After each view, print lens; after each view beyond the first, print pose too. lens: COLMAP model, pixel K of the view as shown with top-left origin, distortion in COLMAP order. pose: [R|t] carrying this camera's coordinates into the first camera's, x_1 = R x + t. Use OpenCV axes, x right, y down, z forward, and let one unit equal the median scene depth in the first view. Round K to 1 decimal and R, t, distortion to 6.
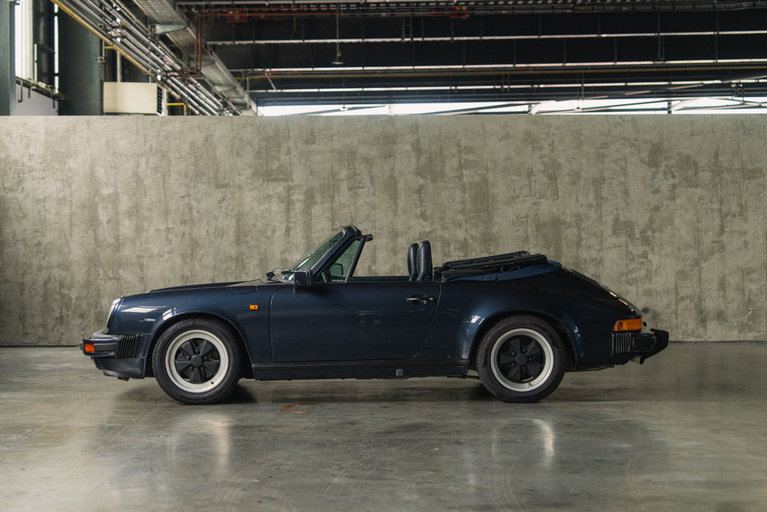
lens RADIAL K [[1380.3, 0, 387.3], [0, 1380.3, 256.3], [0, 0, 1]] dist [0.023815, 0.000000]
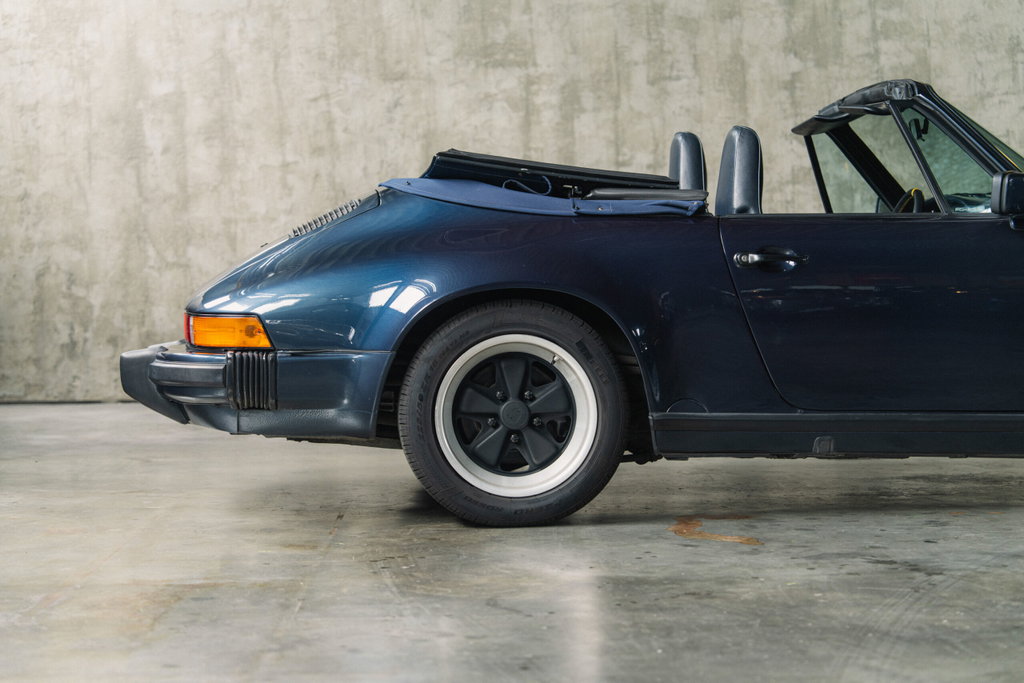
lens RADIAL K [[1986.1, 0, 505.9], [0, 1986.1, 341.2], [0, 0, 1]] dist [0.024927, 0.000000]
pose [[0.999971, -0.007467, 0.001553, -0.080969], [0.007434, 0.999759, 0.020679, 0.029249], [-0.001707, -0.020667, 0.999785, 0.285341]]
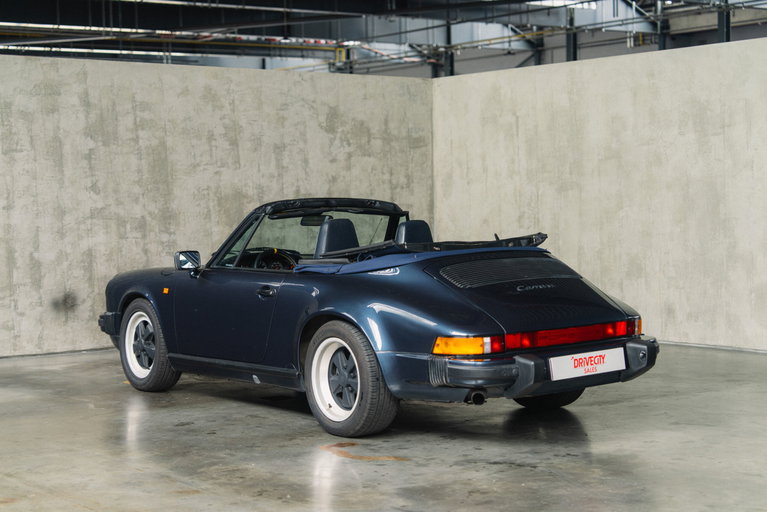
lens RADIAL K [[1372.4, 0, 383.7], [0, 1372.4, 255.7], [0, 0, 1]] dist [0.025943, 0.000000]
pose [[0.799816, -0.030383, 0.599476, -0.314046], [0.019204, 0.999502, 0.025035, -0.006989], [-0.599938, -0.008512, 0.800001, 0.271537]]
